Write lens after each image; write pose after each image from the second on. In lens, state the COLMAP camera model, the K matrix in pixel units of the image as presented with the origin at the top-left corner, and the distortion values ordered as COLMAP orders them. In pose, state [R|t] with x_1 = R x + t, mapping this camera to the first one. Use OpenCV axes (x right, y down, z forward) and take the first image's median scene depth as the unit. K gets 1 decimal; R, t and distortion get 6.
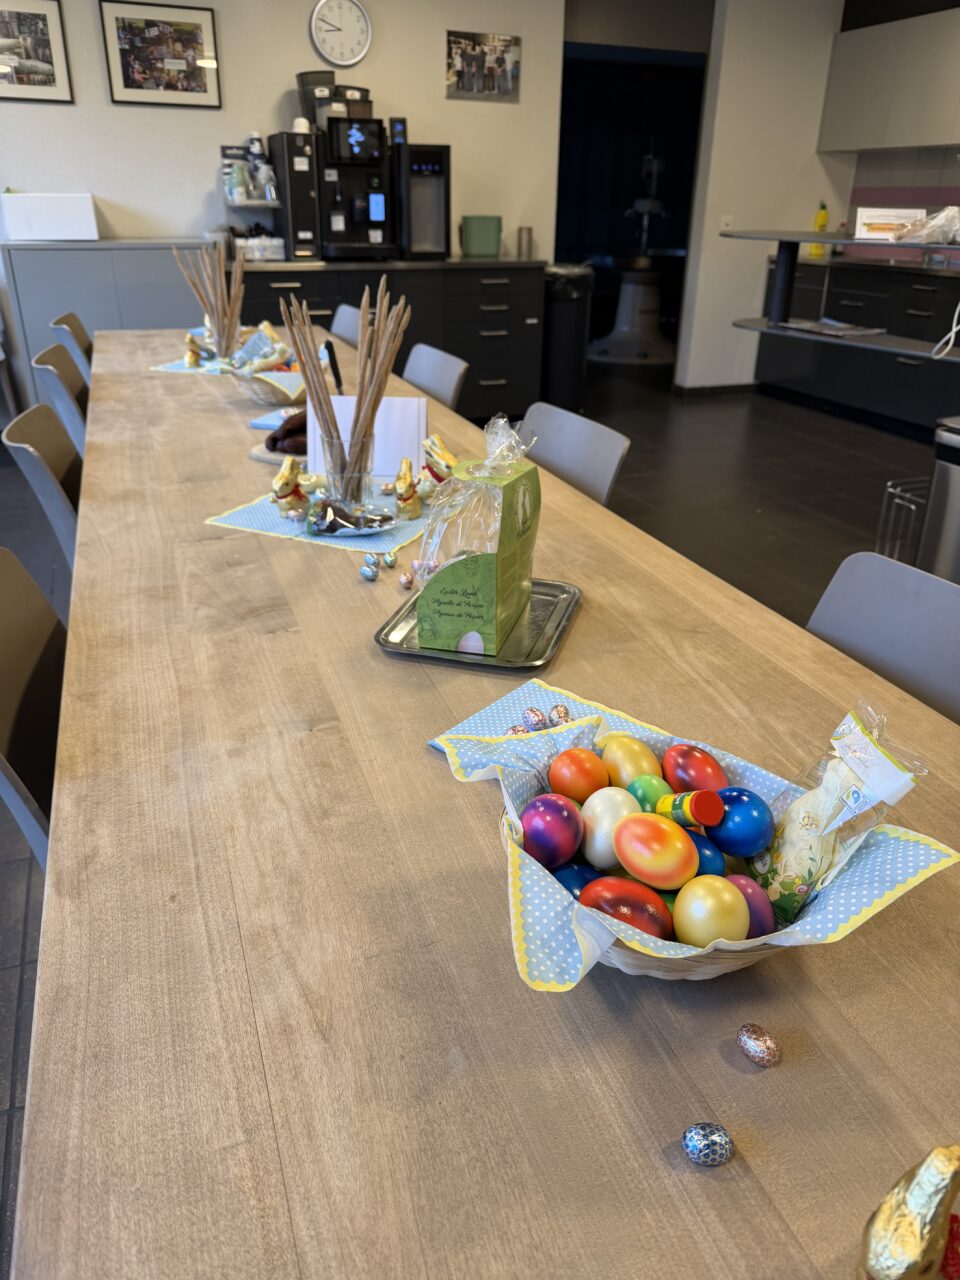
lens RADIAL K [[905.4, 0, 447.1], [0, 905.4, 629.8], [0, 0, 1]] dist [0.018704, -0.031069]
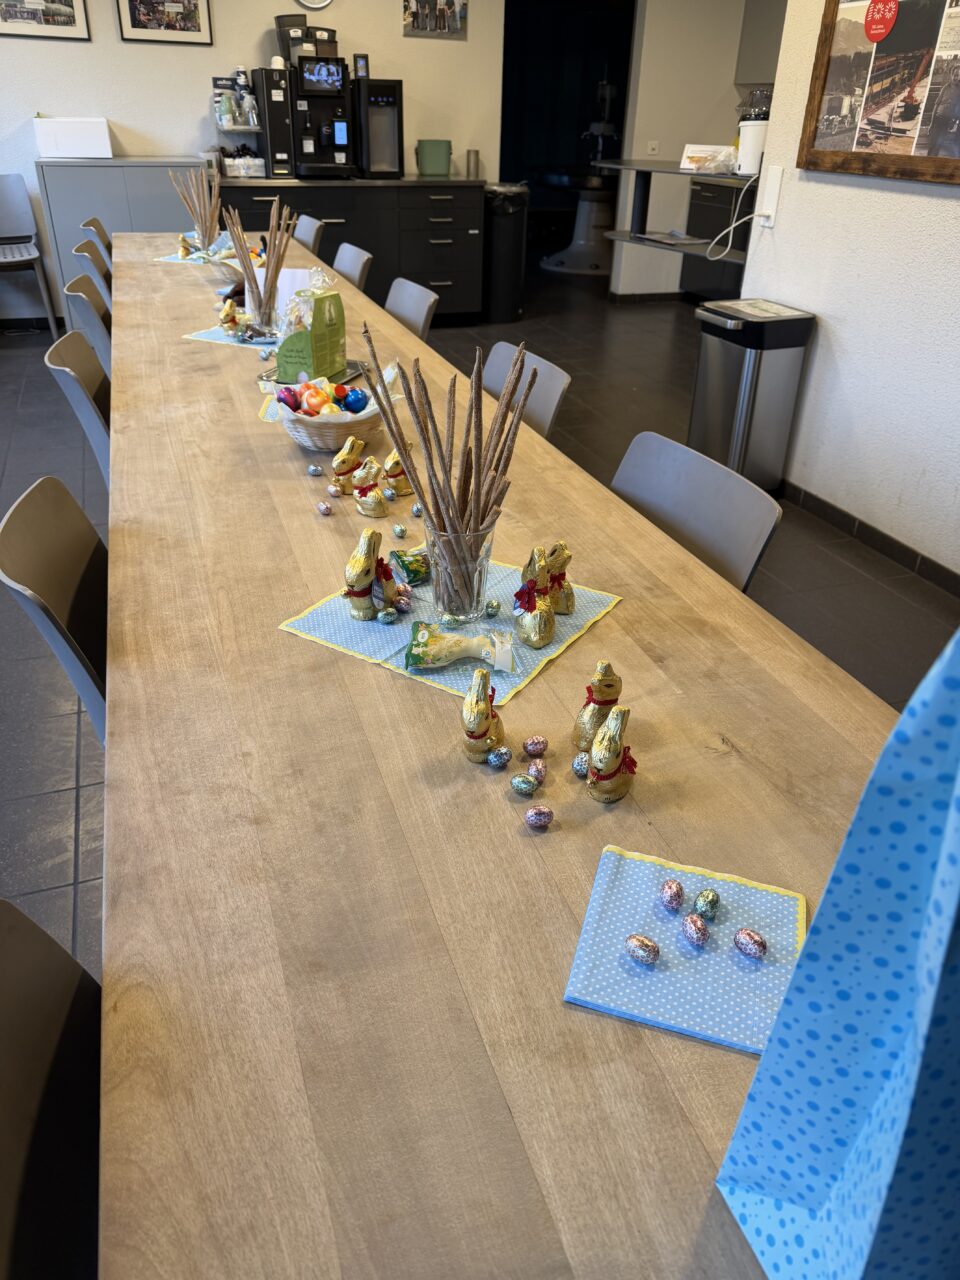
lens RADIAL K [[905.4, 0, 454.8], [0, 905.4, 640.6], [0, 0, 1]] dist [0.018704, -0.031069]
pose [[0.999844, 0.016670, -0.005844, 0.094438], [-0.016083, 0.995893, 0.089096, 0.100721], [0.007305, -0.088989, 0.996006, -0.270335]]
